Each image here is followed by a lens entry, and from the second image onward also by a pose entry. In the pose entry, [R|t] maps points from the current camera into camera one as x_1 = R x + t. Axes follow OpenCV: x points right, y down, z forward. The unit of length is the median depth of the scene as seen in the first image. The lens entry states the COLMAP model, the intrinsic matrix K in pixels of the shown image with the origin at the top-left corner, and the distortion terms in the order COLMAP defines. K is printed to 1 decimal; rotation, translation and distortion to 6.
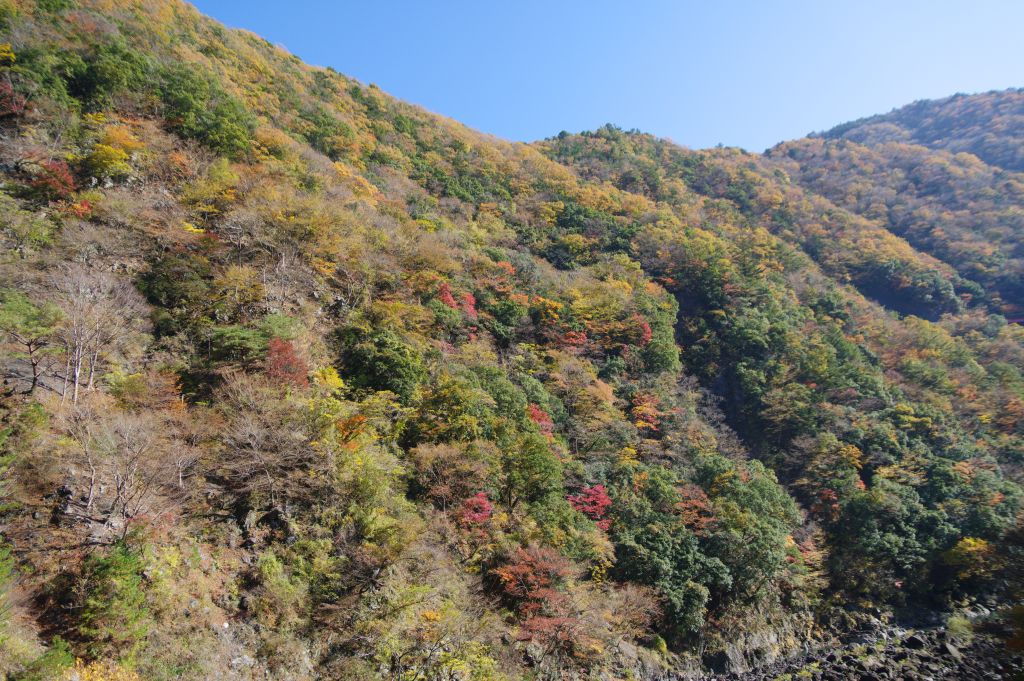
lens RADIAL K [[711.4, 0, 511.2], [0, 711.4, 352.0], [0, 0, 1]] dist [-0.119035, 0.072370]
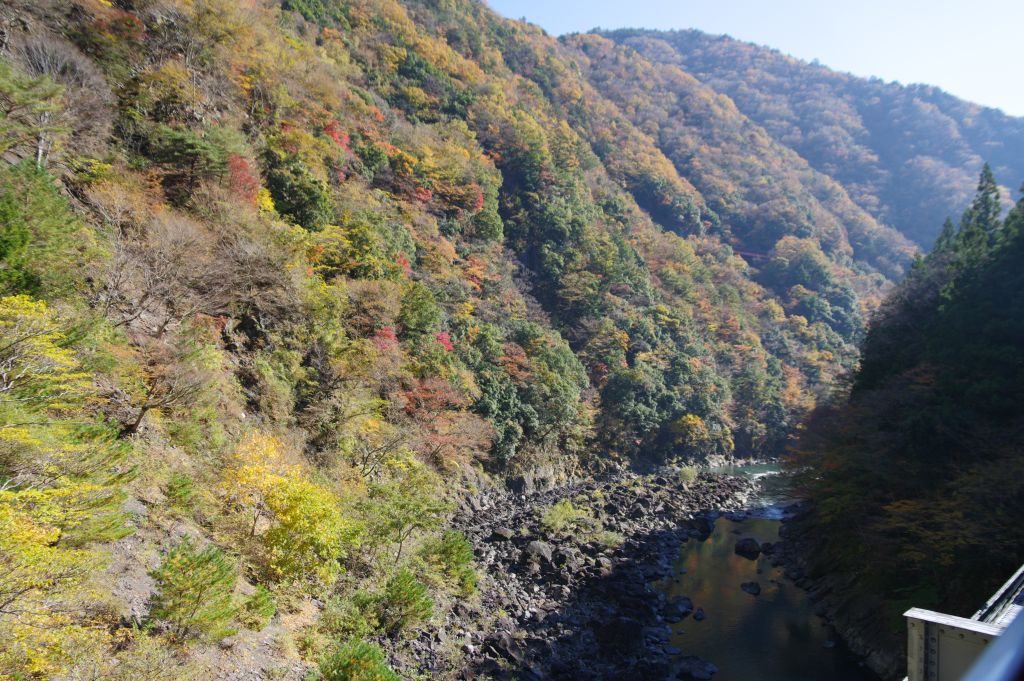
lens RADIAL K [[711.4, 0, 511.2], [0, 711.4, 352.0], [0, 0, 1]] dist [-0.119035, 0.072370]
pose [[0.908100, 0.135438, 0.396247, -0.155759], [-0.218198, 0.960683, 0.171691, -0.002254], [-0.357414, -0.242373, 0.901948, -0.062931]]
